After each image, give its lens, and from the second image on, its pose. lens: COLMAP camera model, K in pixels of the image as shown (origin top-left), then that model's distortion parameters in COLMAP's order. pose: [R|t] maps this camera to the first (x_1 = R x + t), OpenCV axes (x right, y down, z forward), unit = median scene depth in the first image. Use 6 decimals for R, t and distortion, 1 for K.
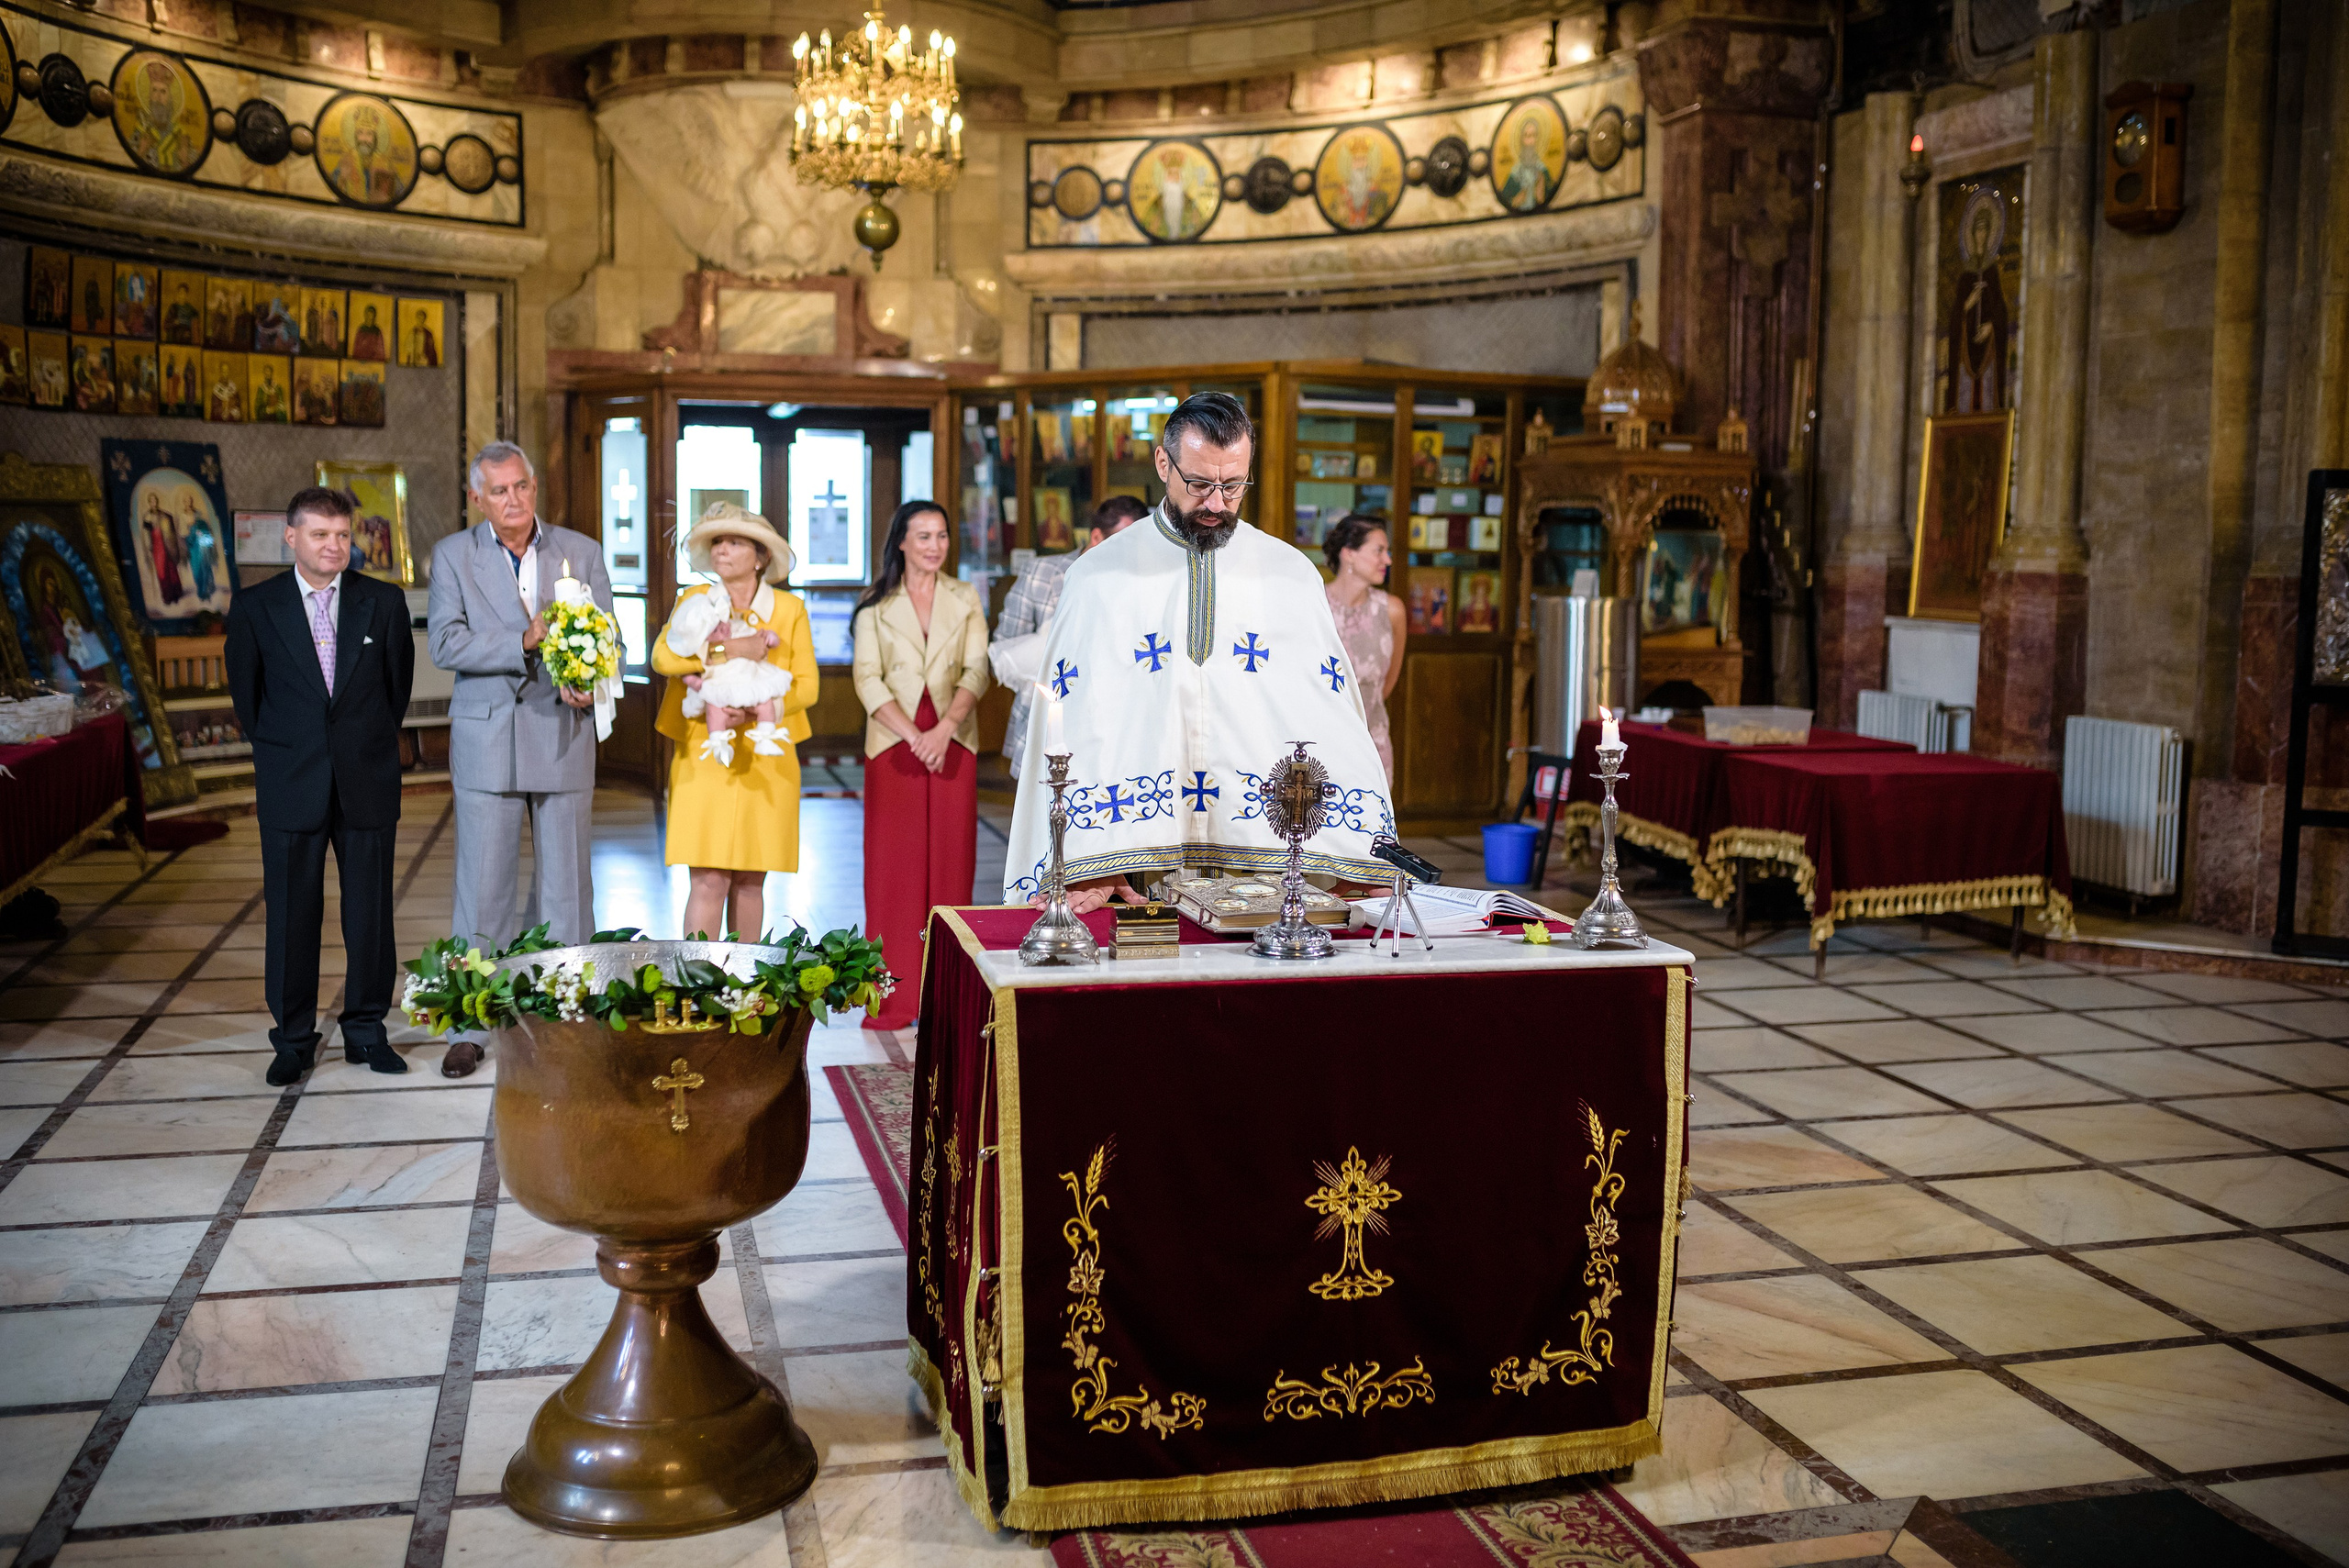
lens RADIAL K [[2247.6, 0, 1174.5], [0, 2247.6, 784.0], [0, 0, 1]] dist [-0.077811, 0.119502]
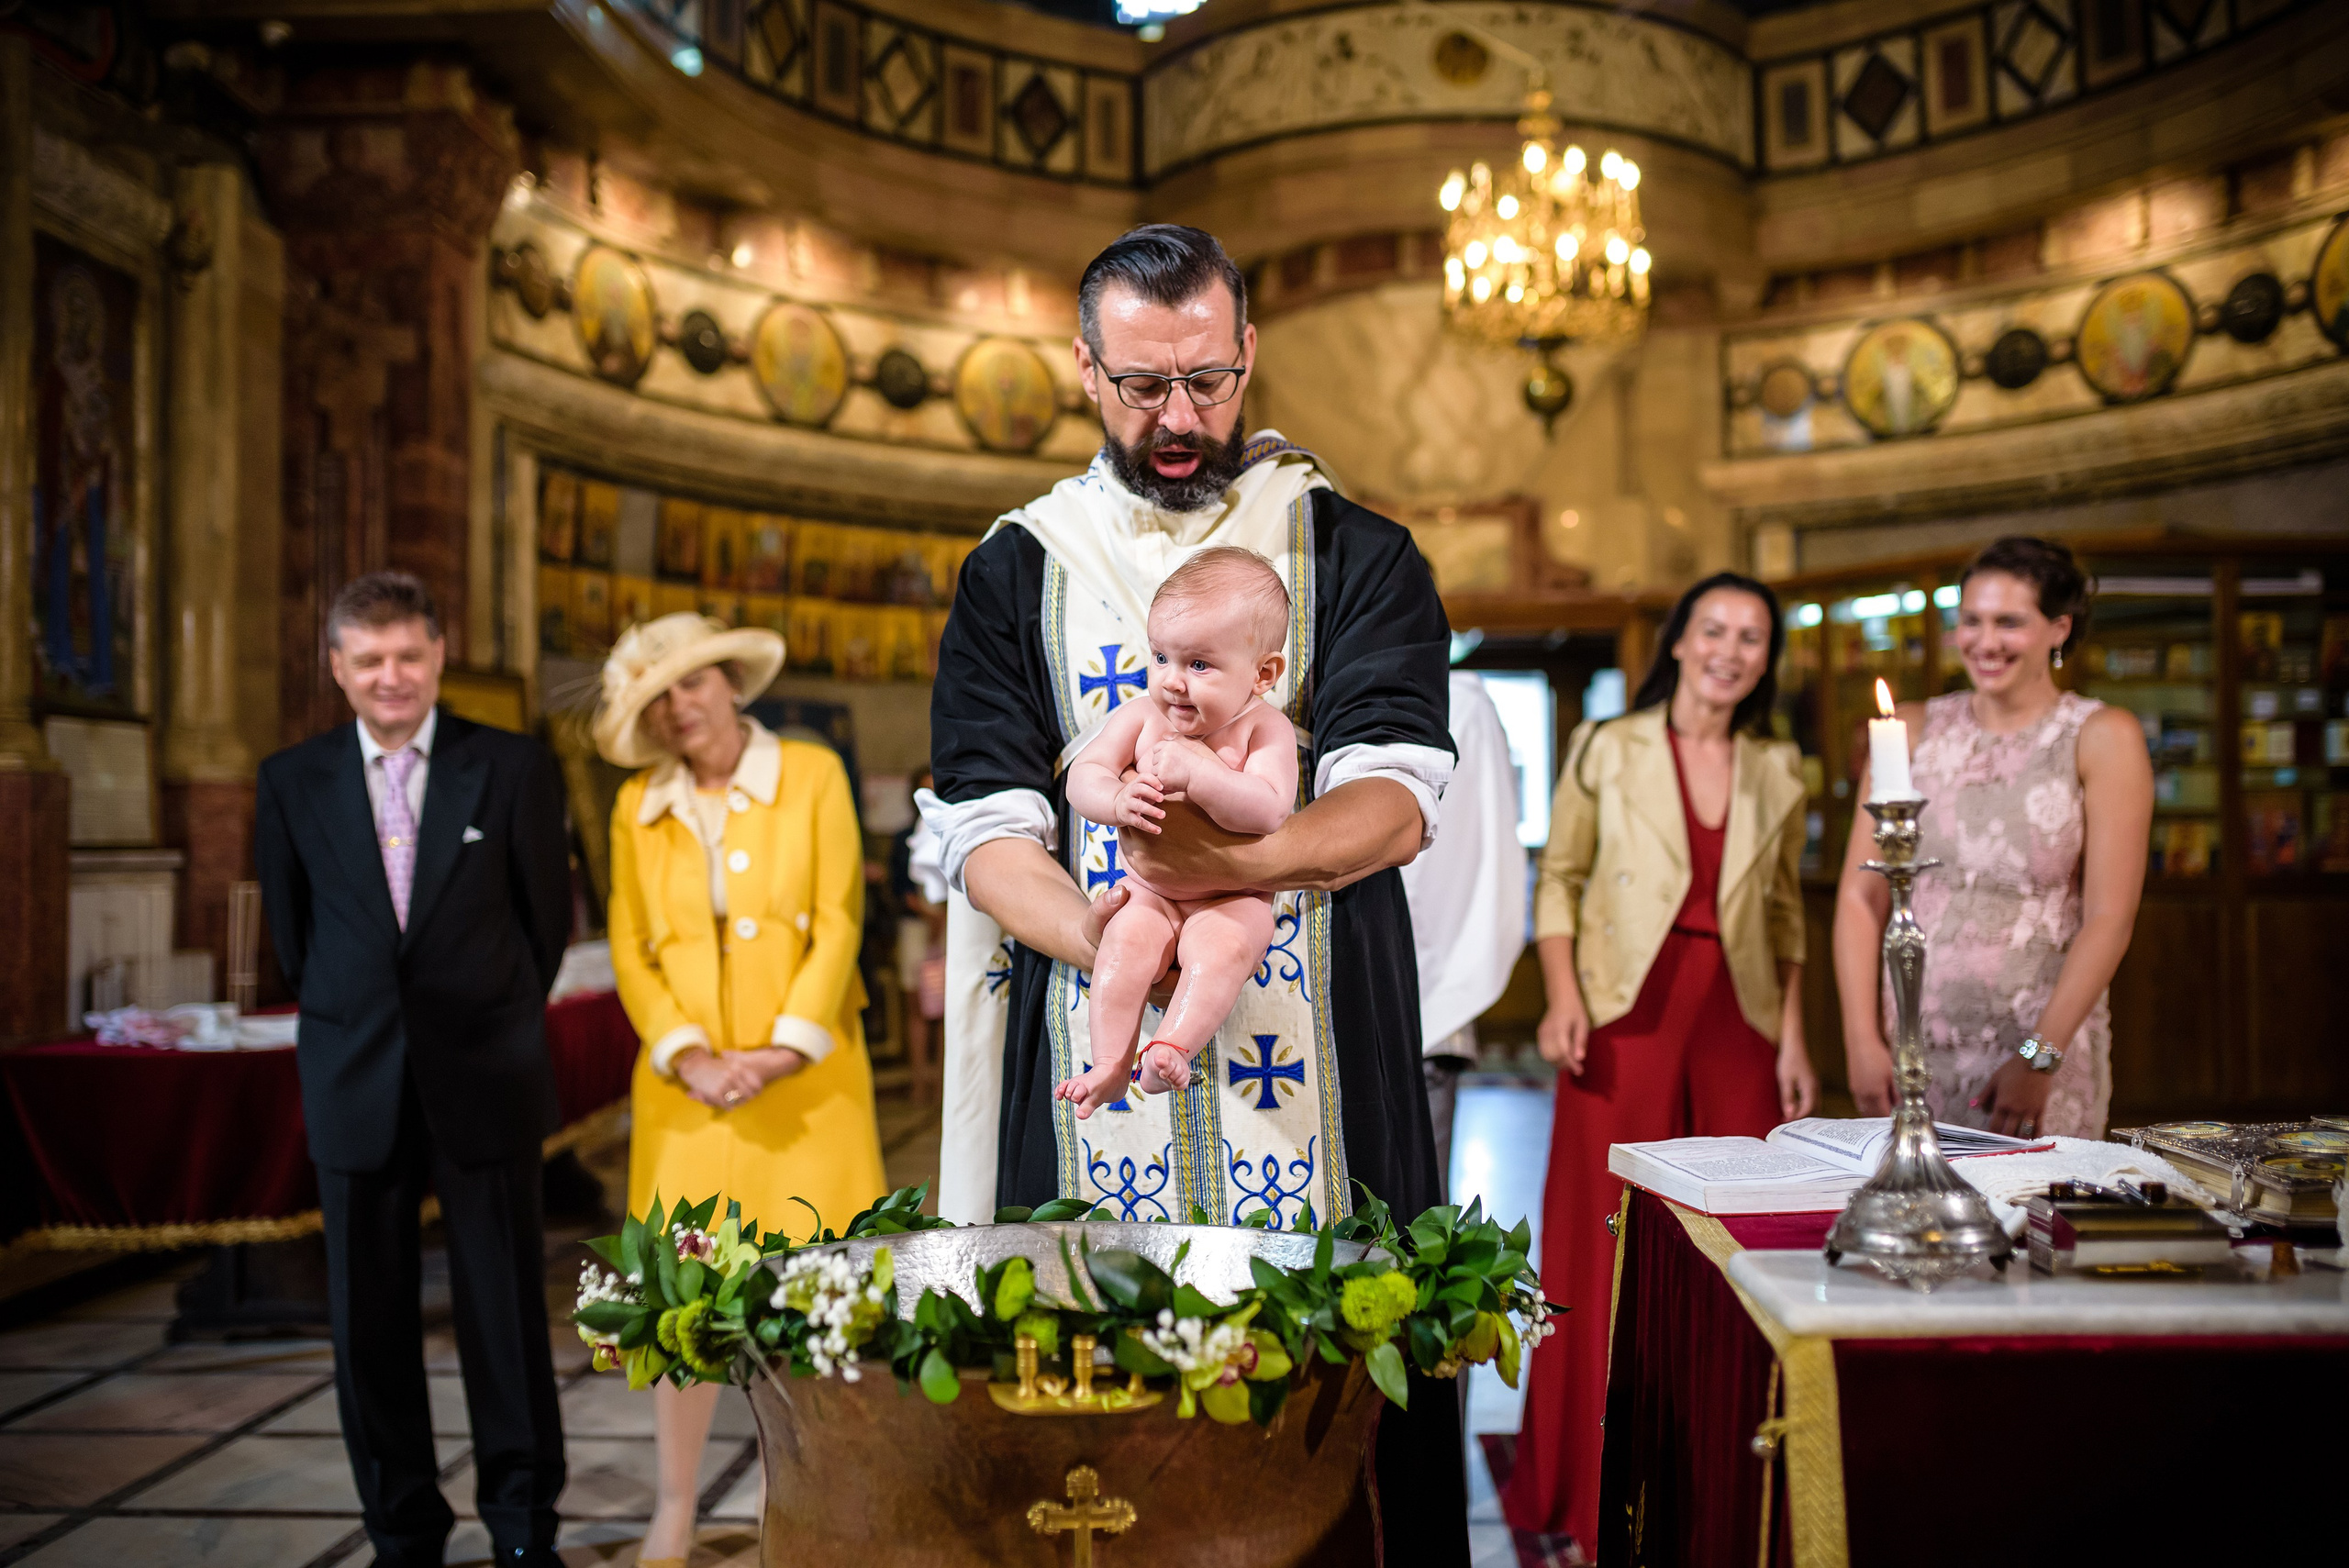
lens RADIAL K [[2247.6, 0, 1174.5], [0, 2247.6, 784.0], [0, 0, 1]] dist [-0.077811, 0.119502]
pose [[0.953451, -0.033690, -0.299659, -0.016241], [-0.009327, 0.989969, -0.140975, 0.013096], [0.301402, 0.137208, 0.943573, 0.150723]]
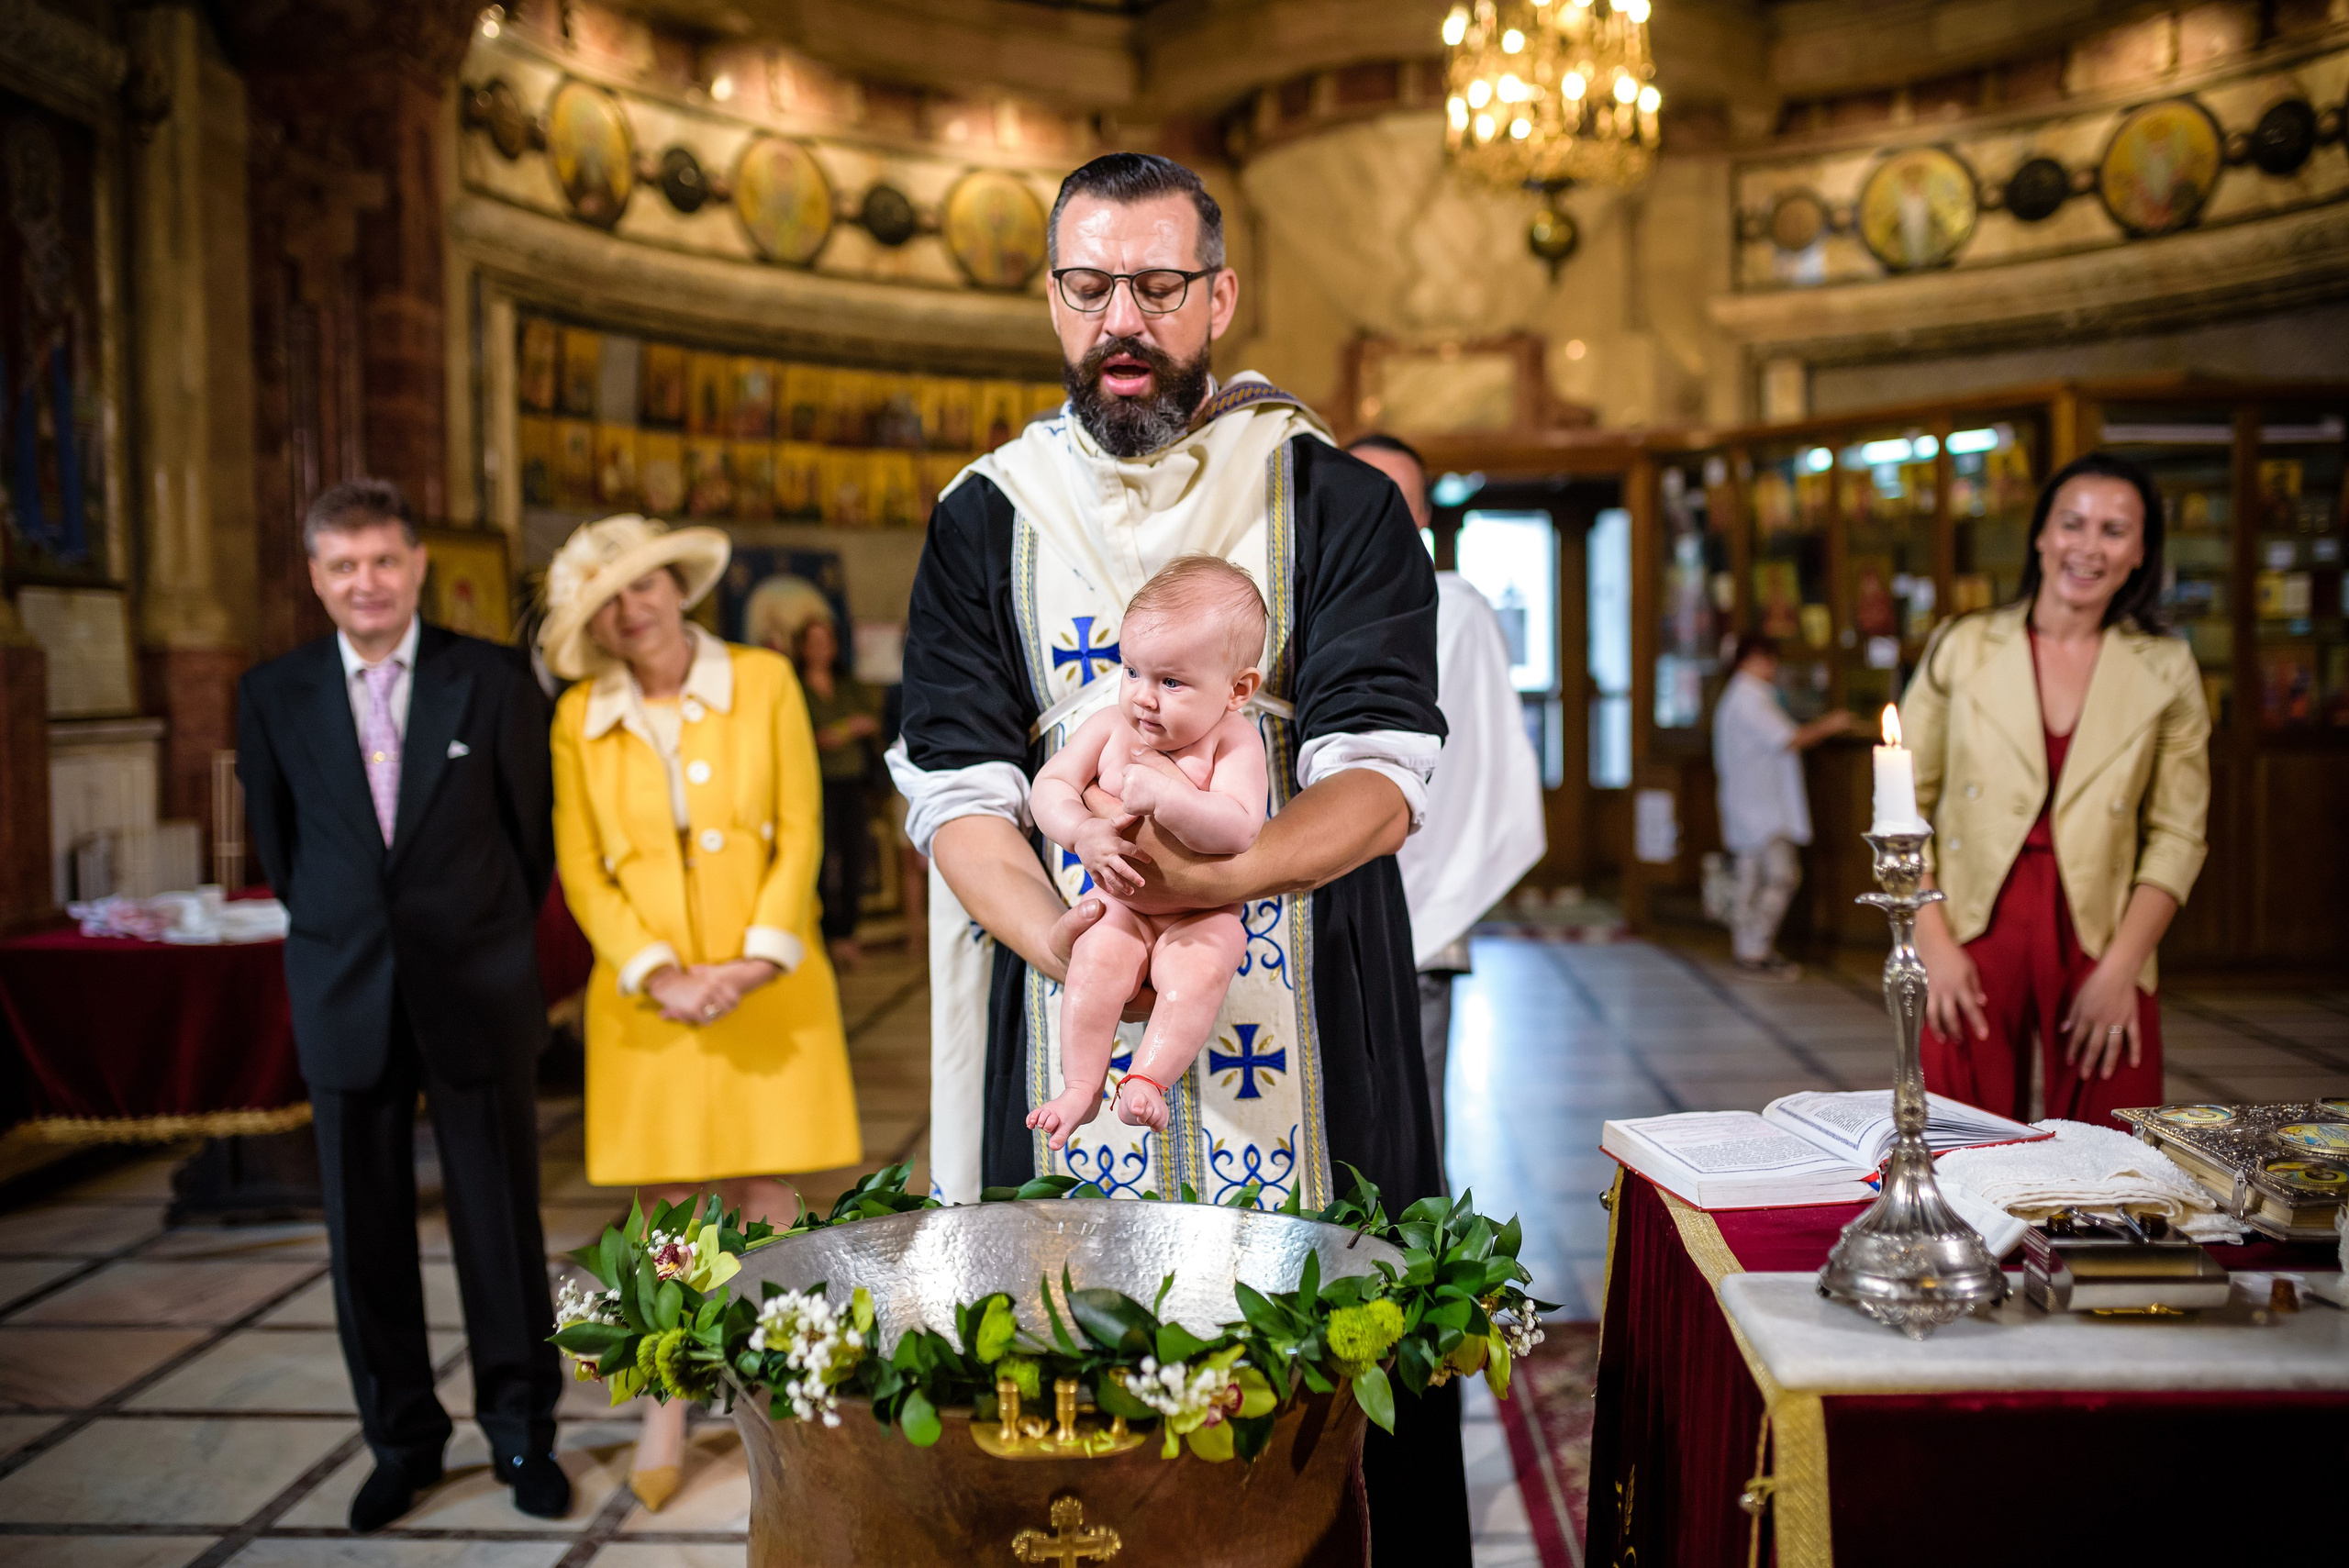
lens RADIAL K [[2270.8, 0, 1174.5], [0, 2270.8, 784.0], [0, 0, 1]] dist [-0.075156, 0.109145]
pose [[0.953371, -0.014403, -0.301458, -0.015785], [-0.004471, 0.998077, -0.061827, 0.001247], [0.301769, 0.060292, 0.951473, 0.152461]]
